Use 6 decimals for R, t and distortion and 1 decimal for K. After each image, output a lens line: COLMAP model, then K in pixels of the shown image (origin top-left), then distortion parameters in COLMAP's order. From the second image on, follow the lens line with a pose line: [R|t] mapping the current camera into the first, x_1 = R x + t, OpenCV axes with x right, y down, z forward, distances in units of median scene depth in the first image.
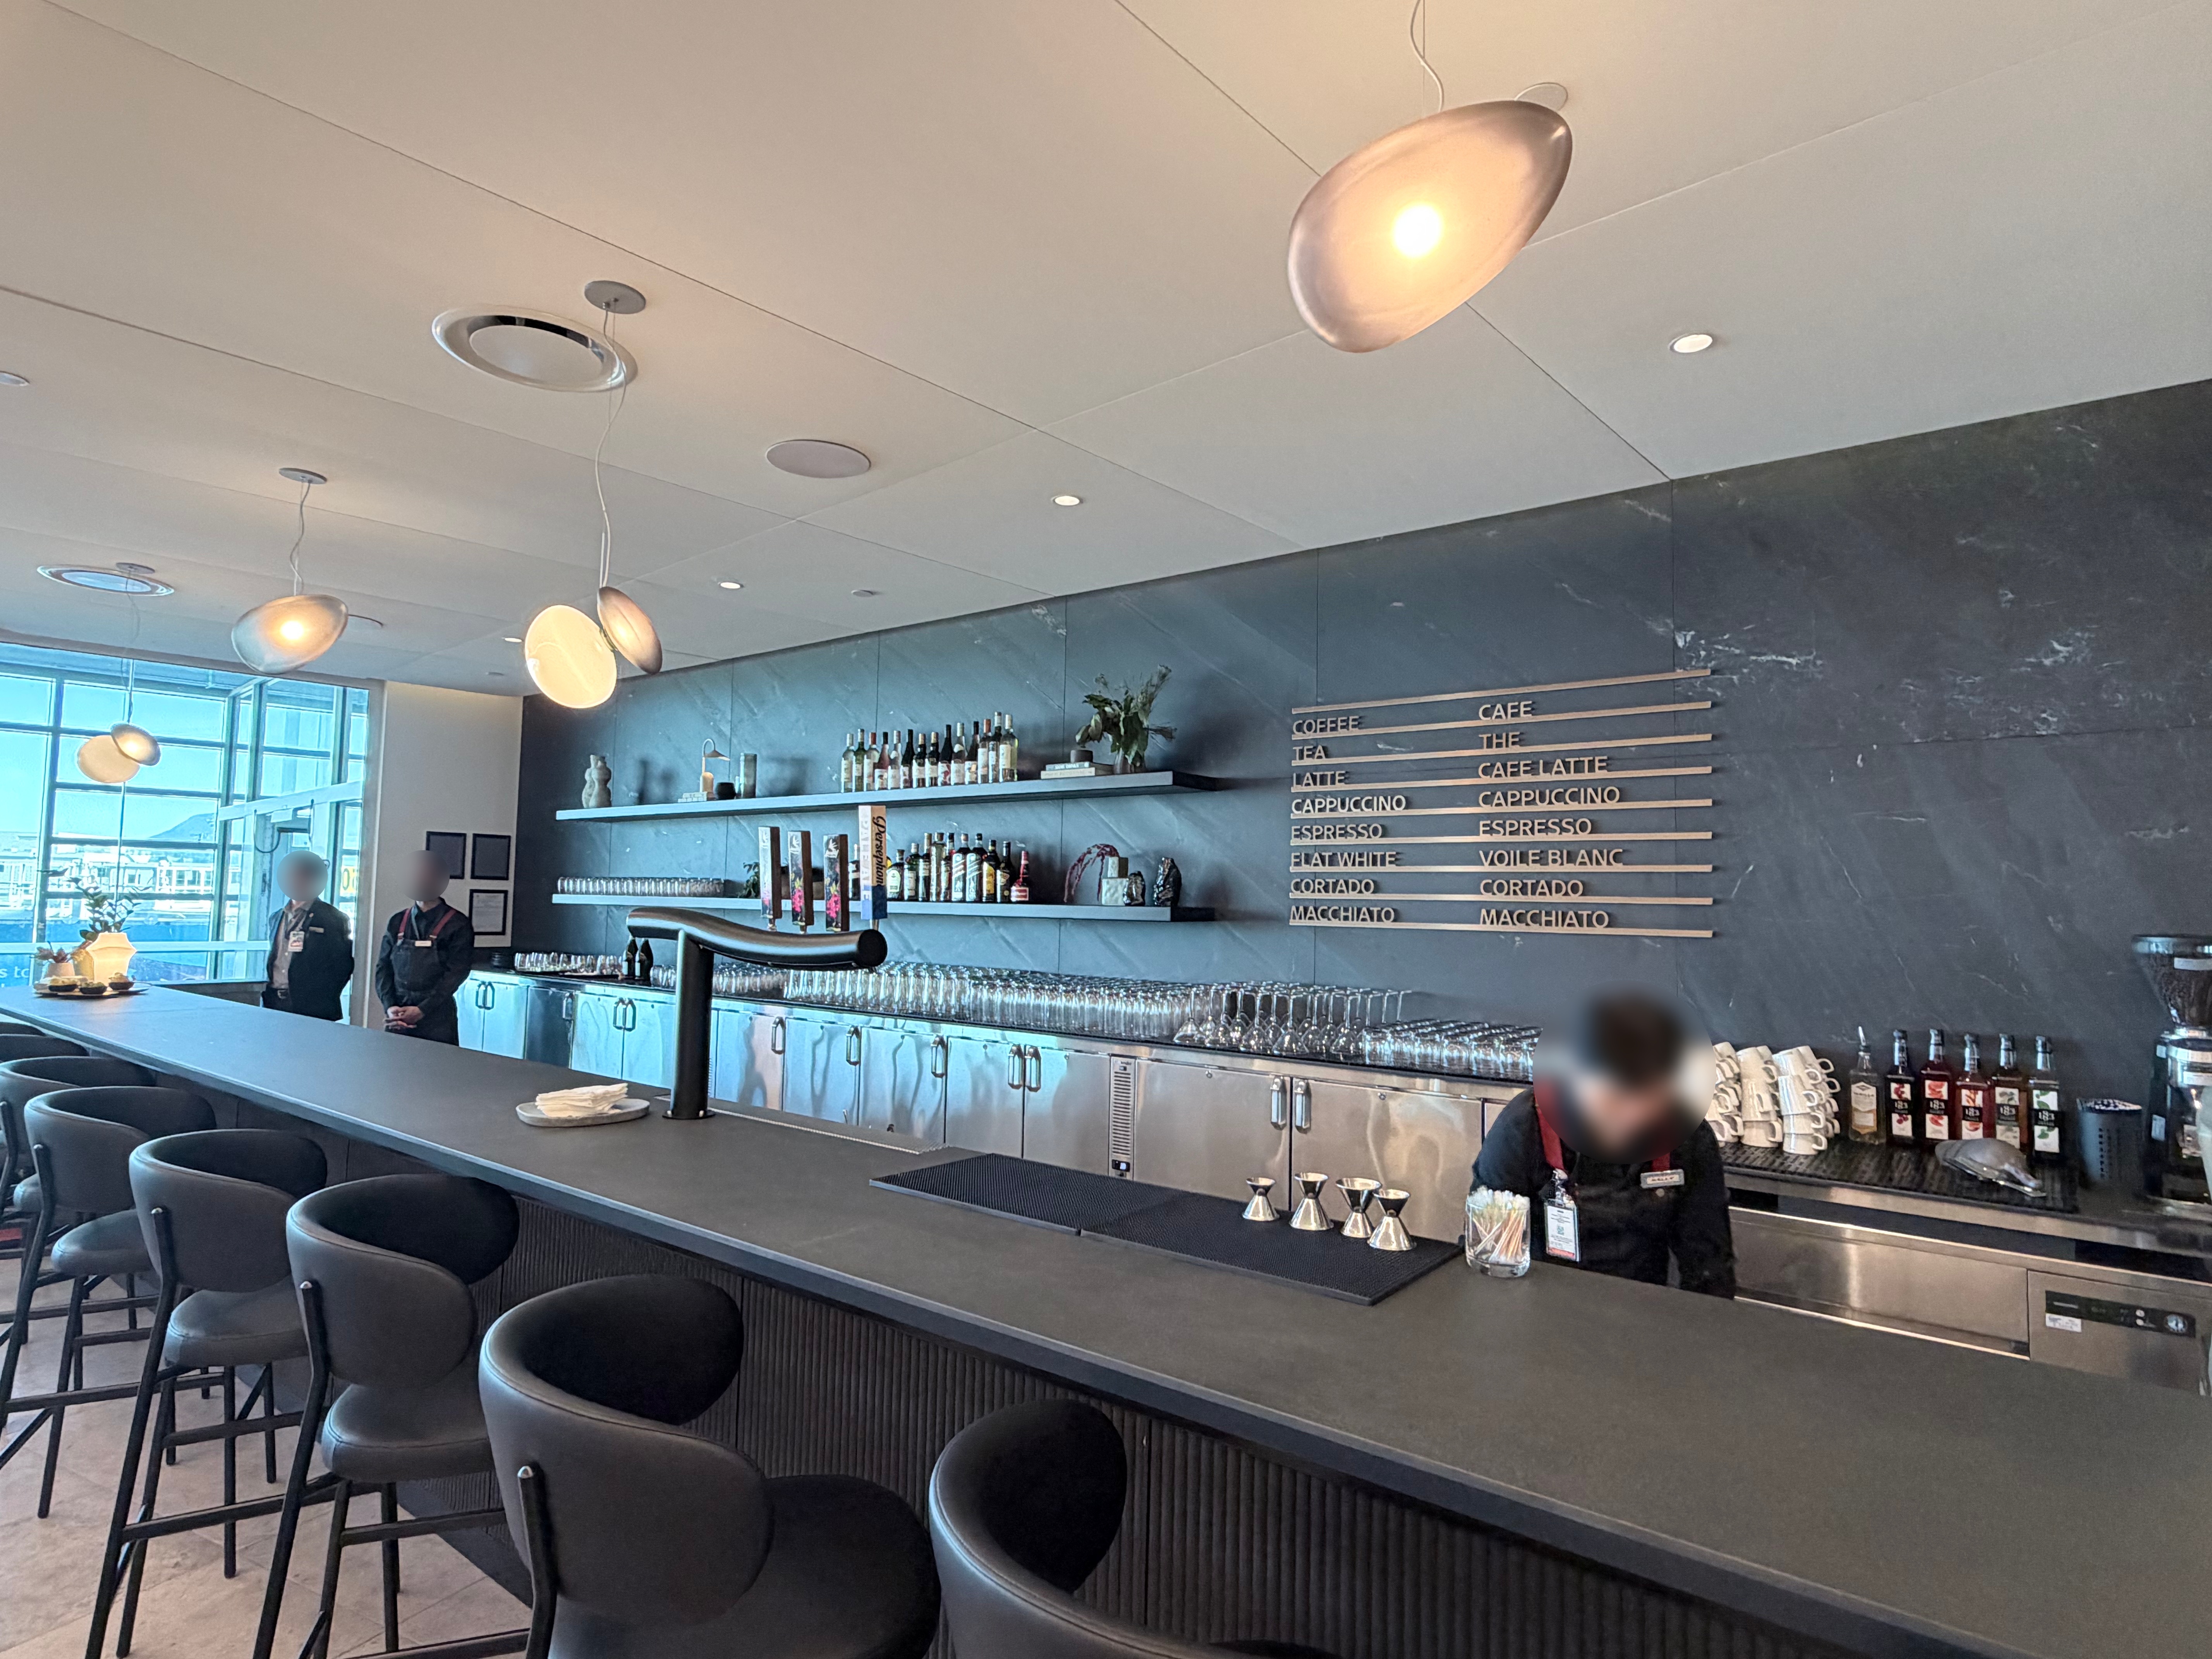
lens RADIAL K [[1159.6, 0, 1106.0], [0, 1159.6, 832.5], [0, 0, 1]] dist [0.000417, 0.000065]
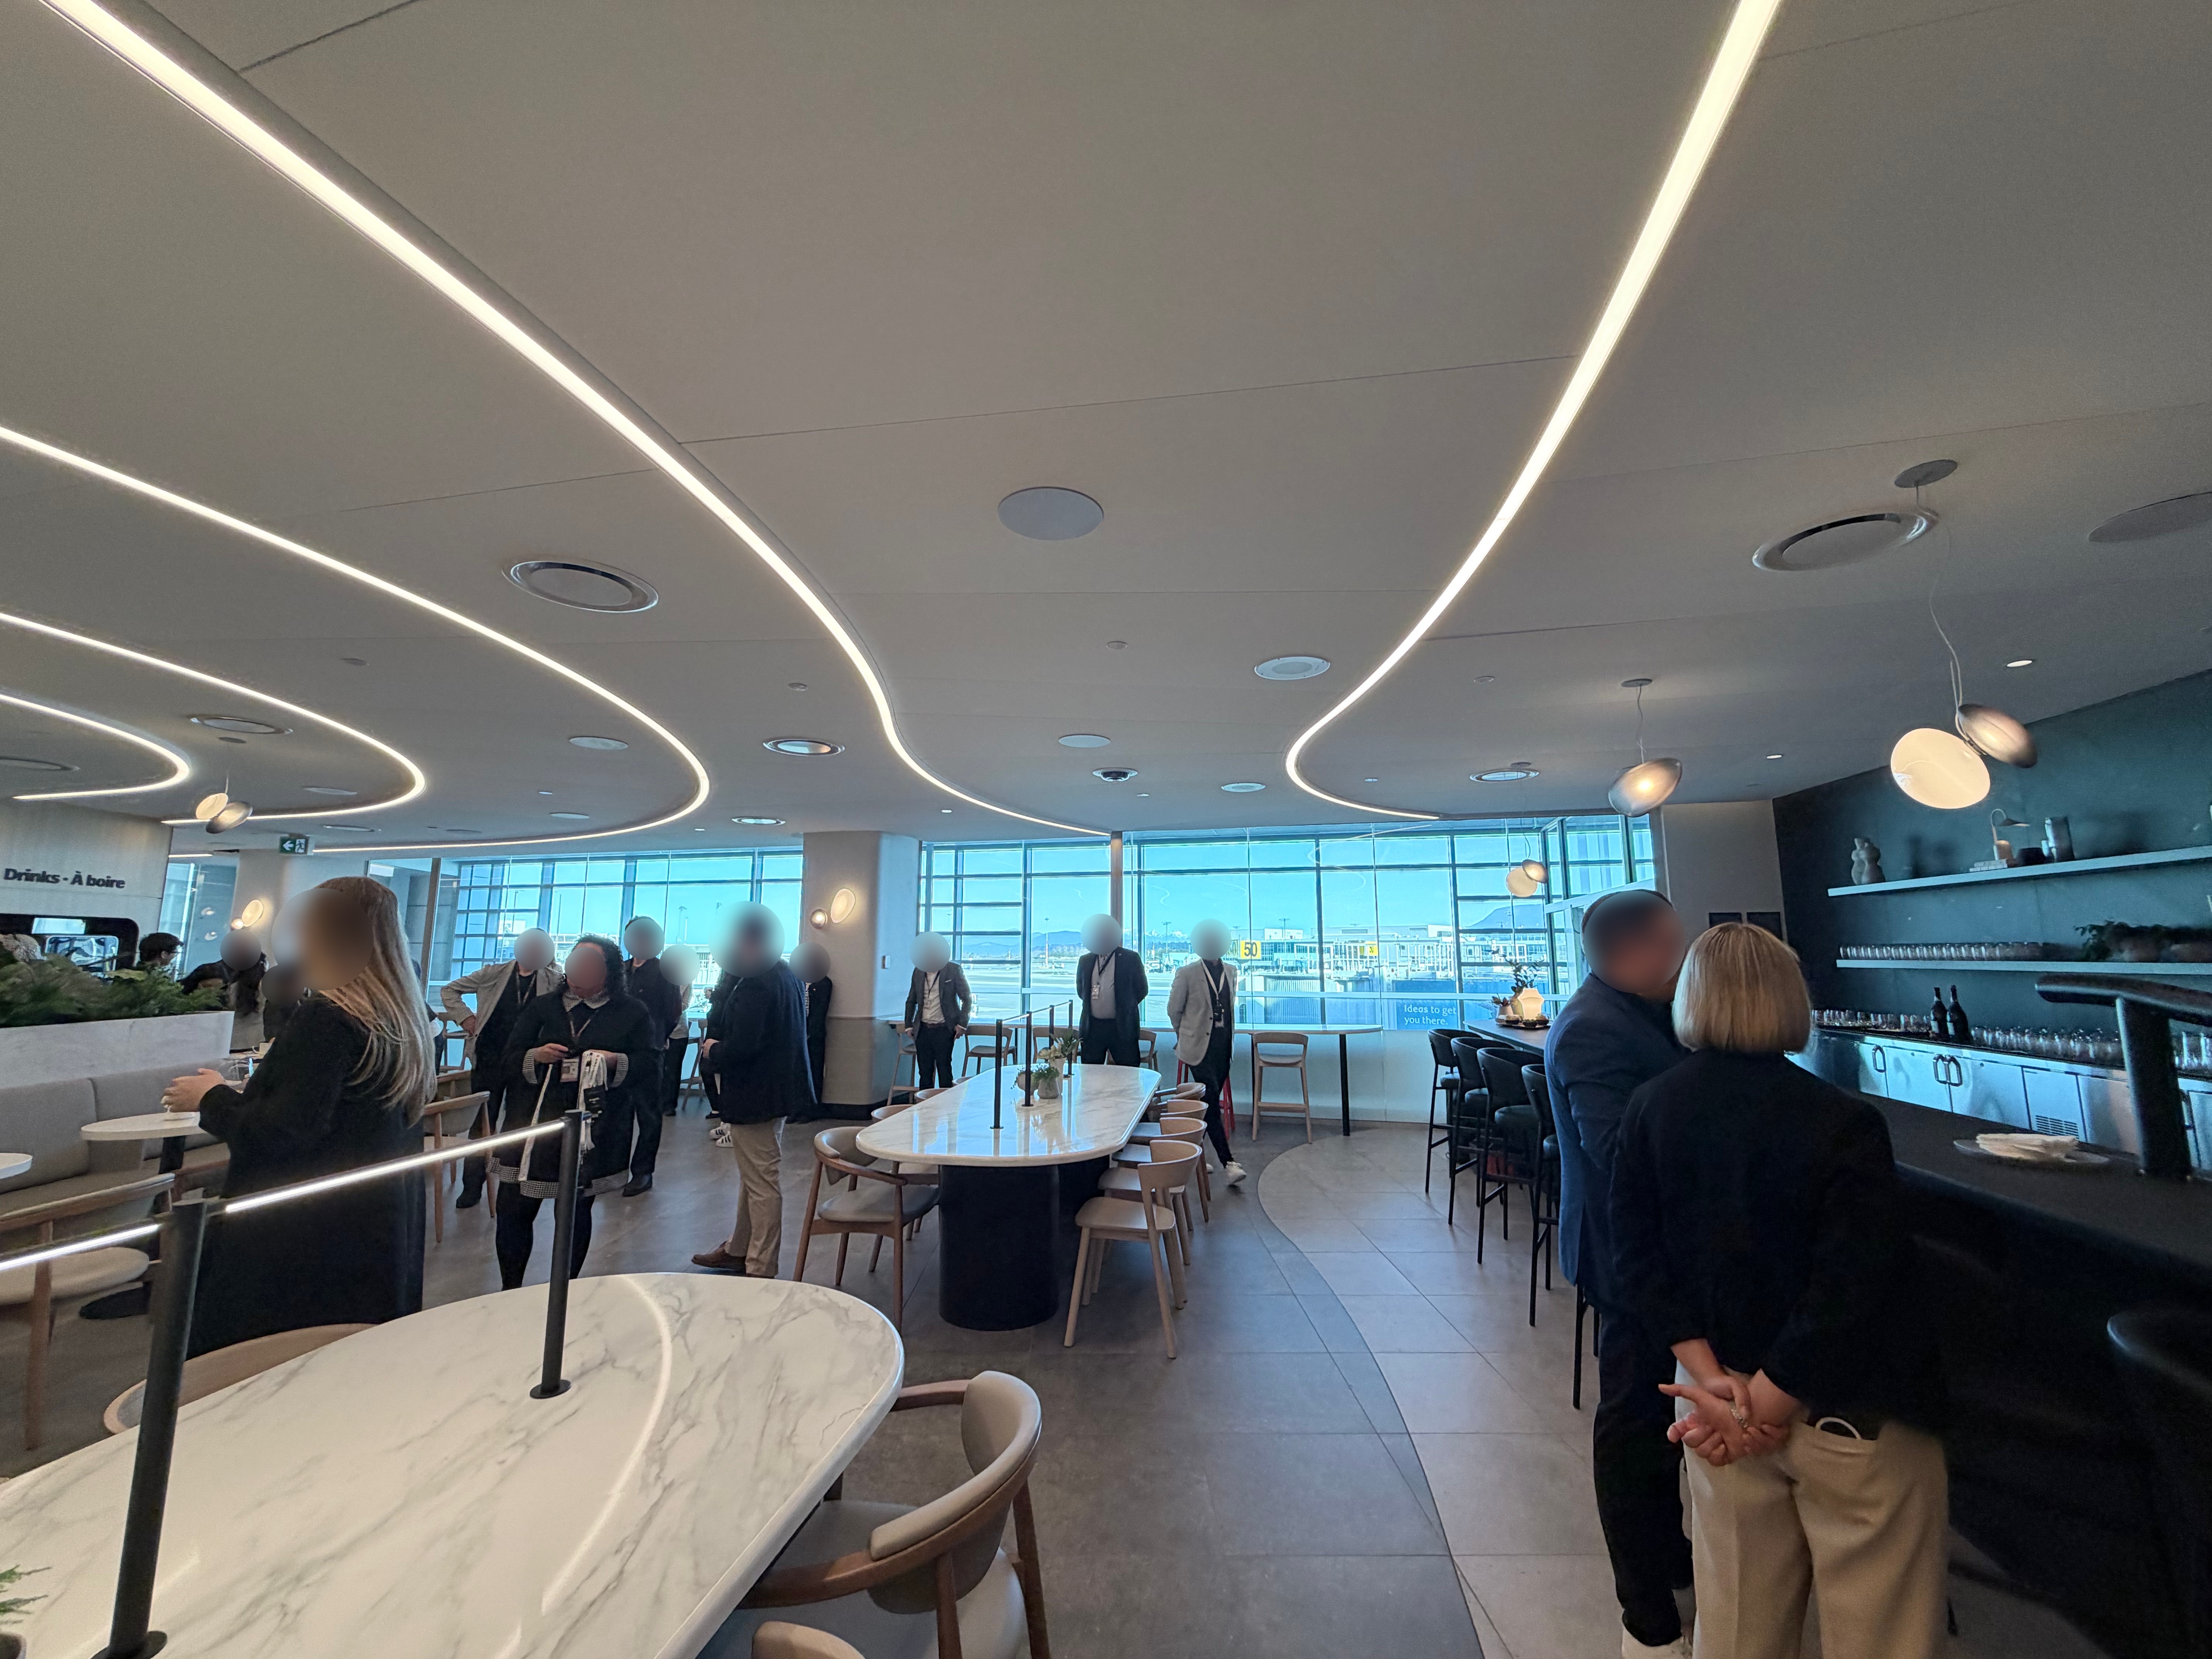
lens RADIAL K [[881.9, 0, 1101.6], [0, 881.9, 827.7], [0, 0, 1]] dist [0.004598, 0.000578]
pose [[0.474192, -0.144769, -0.868438, -0.032774], [0.062589, 0.989436, -0.130765, -0.009384], [0.878194, 0.007653, 0.478243, -0.094459]]
